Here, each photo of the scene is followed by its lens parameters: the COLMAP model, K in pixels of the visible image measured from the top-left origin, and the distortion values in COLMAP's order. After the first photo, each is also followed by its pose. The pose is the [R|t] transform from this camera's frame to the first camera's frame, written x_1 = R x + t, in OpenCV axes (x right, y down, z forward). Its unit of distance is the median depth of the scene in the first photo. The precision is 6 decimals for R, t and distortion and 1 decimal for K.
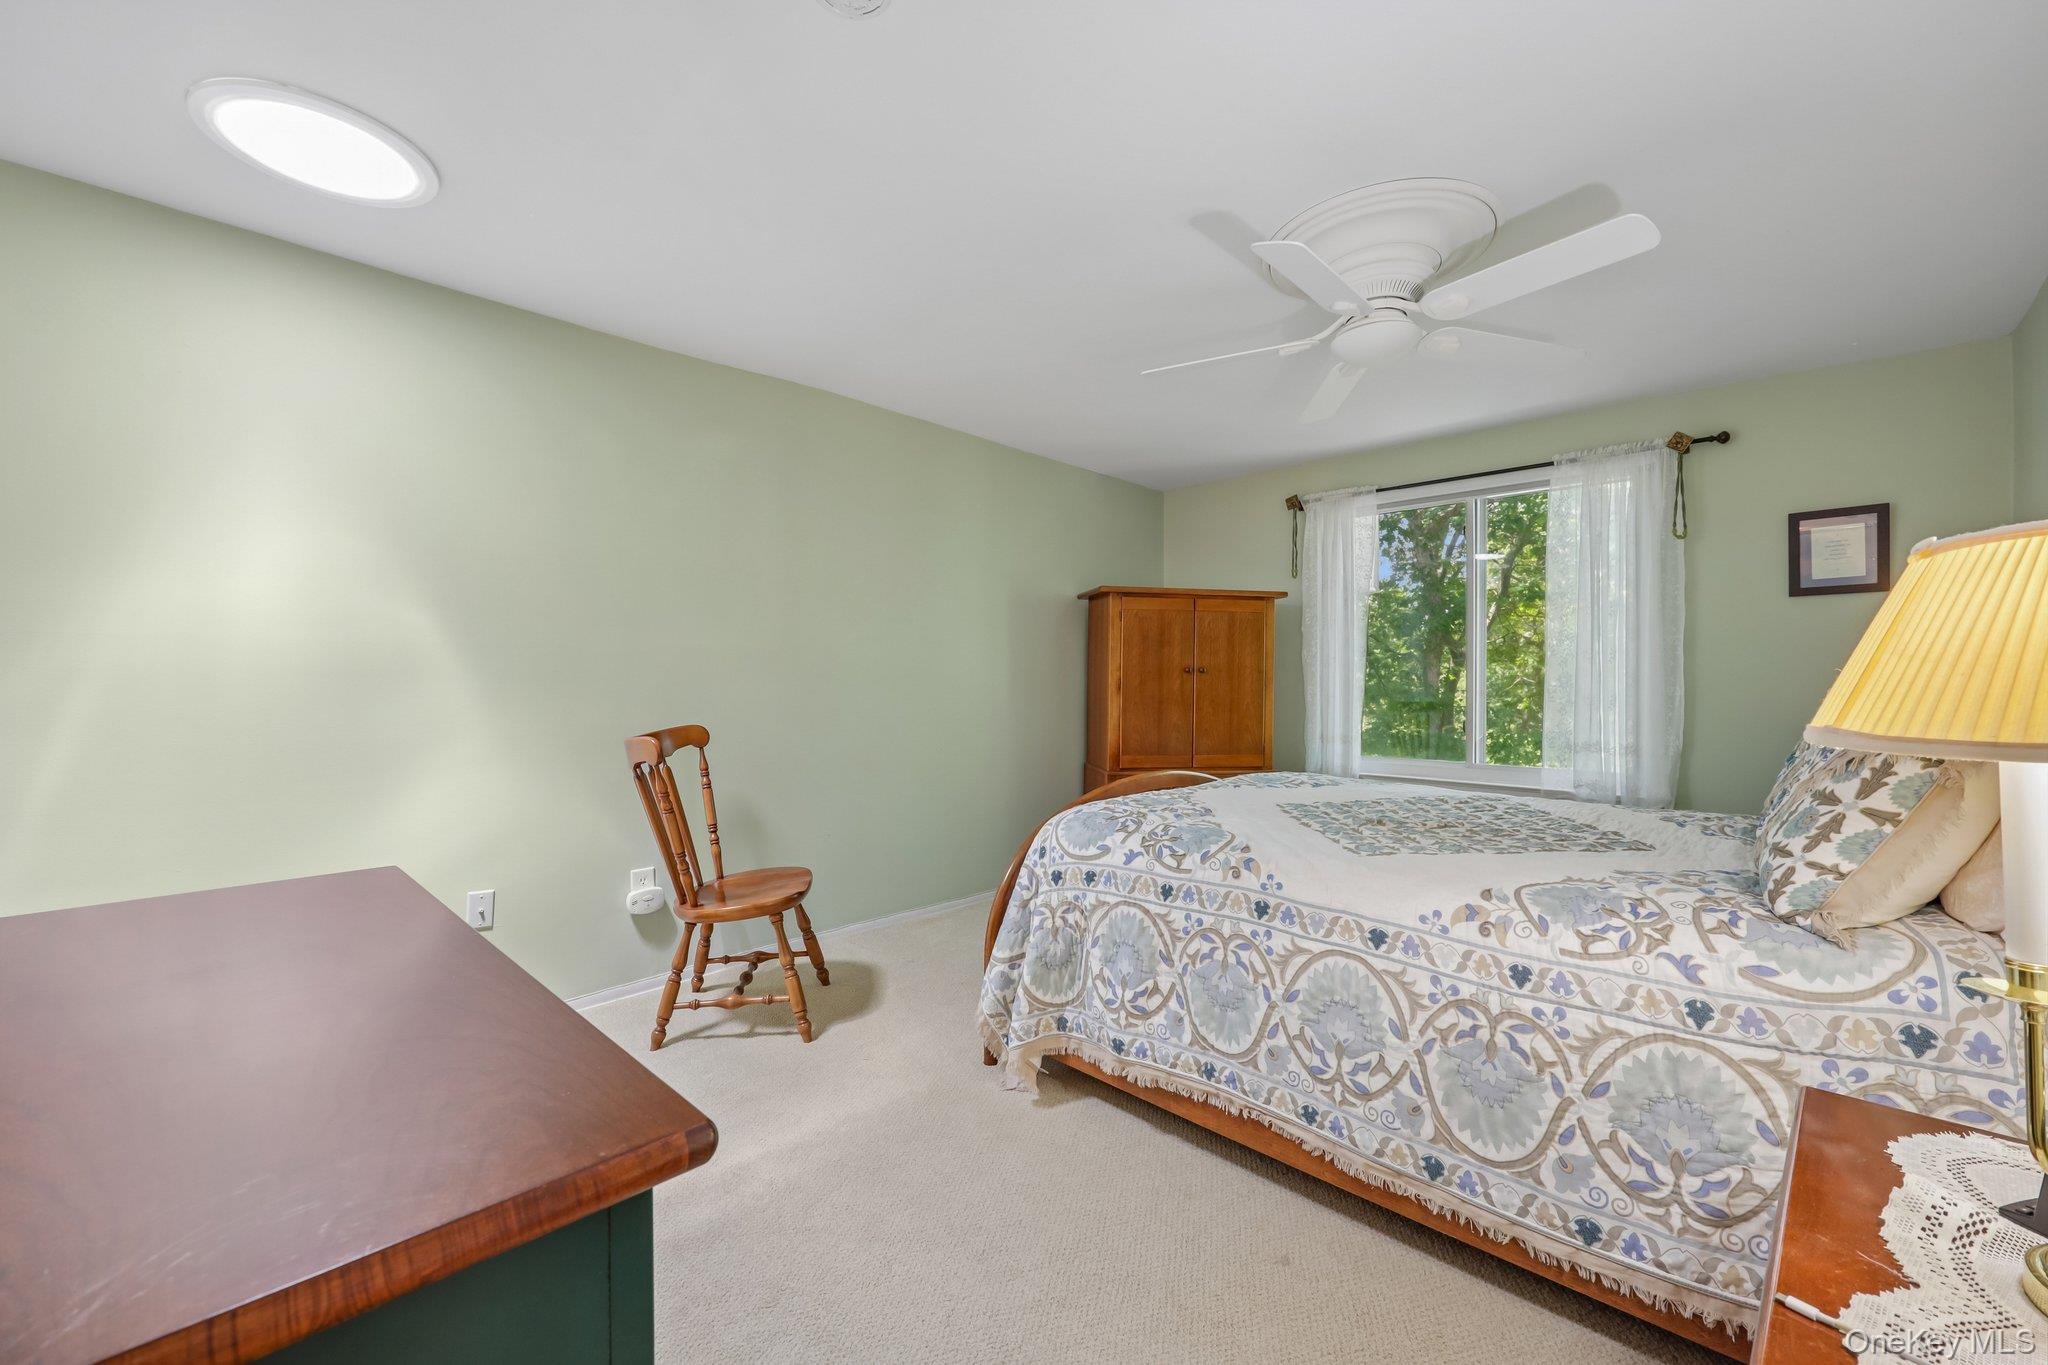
lens RADIAL K [[820.2, 0, 1023.5], [0, 820.2, 679.5], [0, 0, 1]] dist [-0.001020, -0.000120]
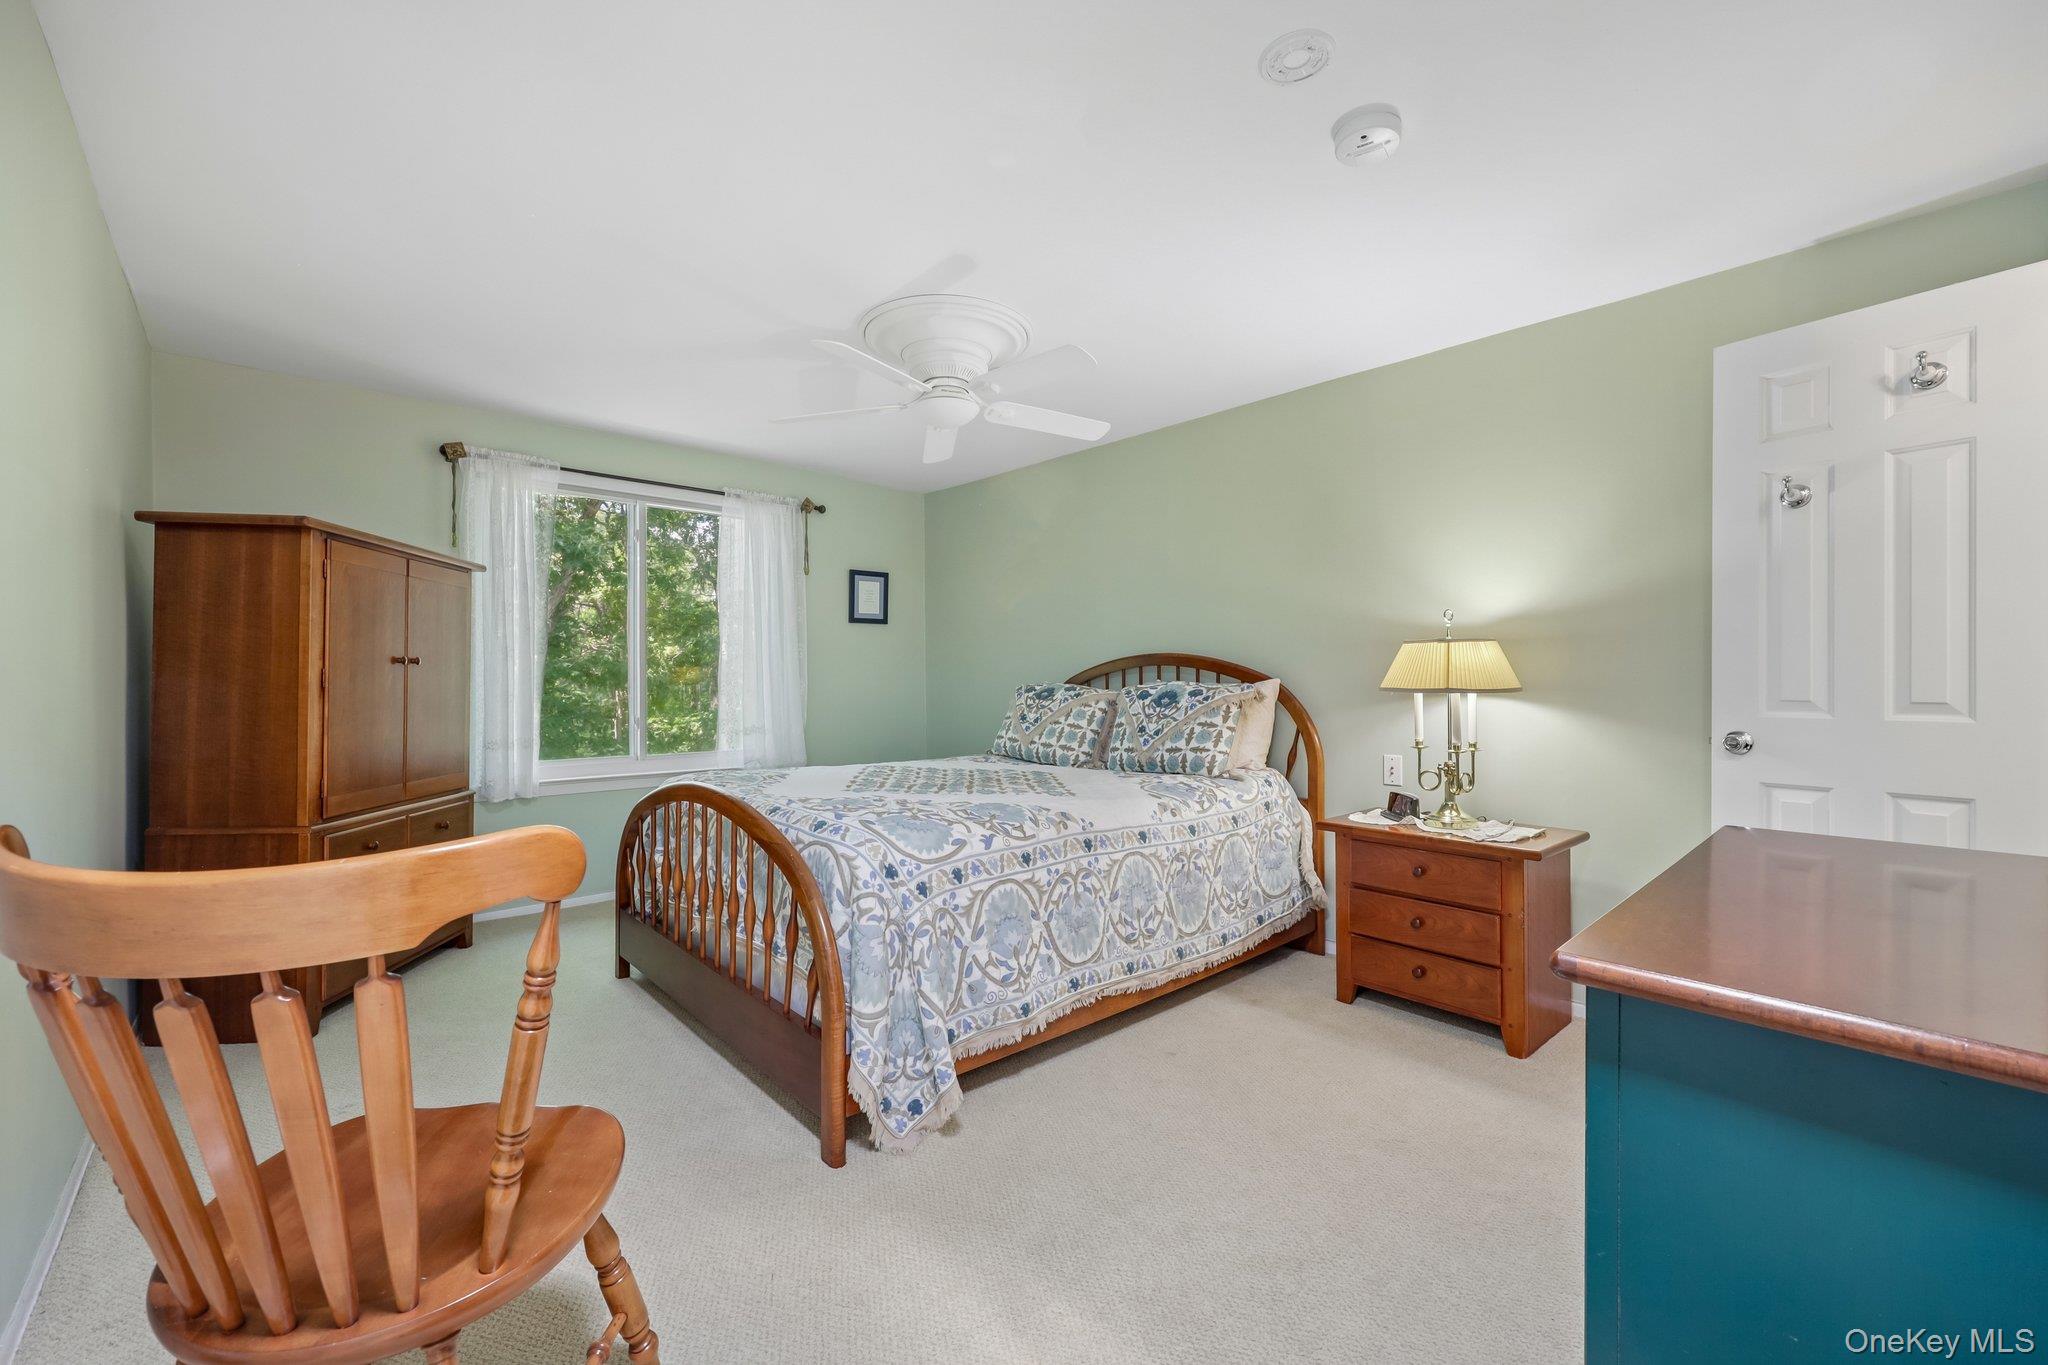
lens RADIAL K [[820.2, 0, 1024.3], [0, 820.2, 679.7], [0, 0, 1]] dist [-0.001020, -0.000120]
pose [[0.065584, -0.000558, 0.997847, -1.007762], [-0.000595, 1.000000, 0.000598, 0.008393], [-0.997847, -0.000632, 0.065584, 0.966289]]
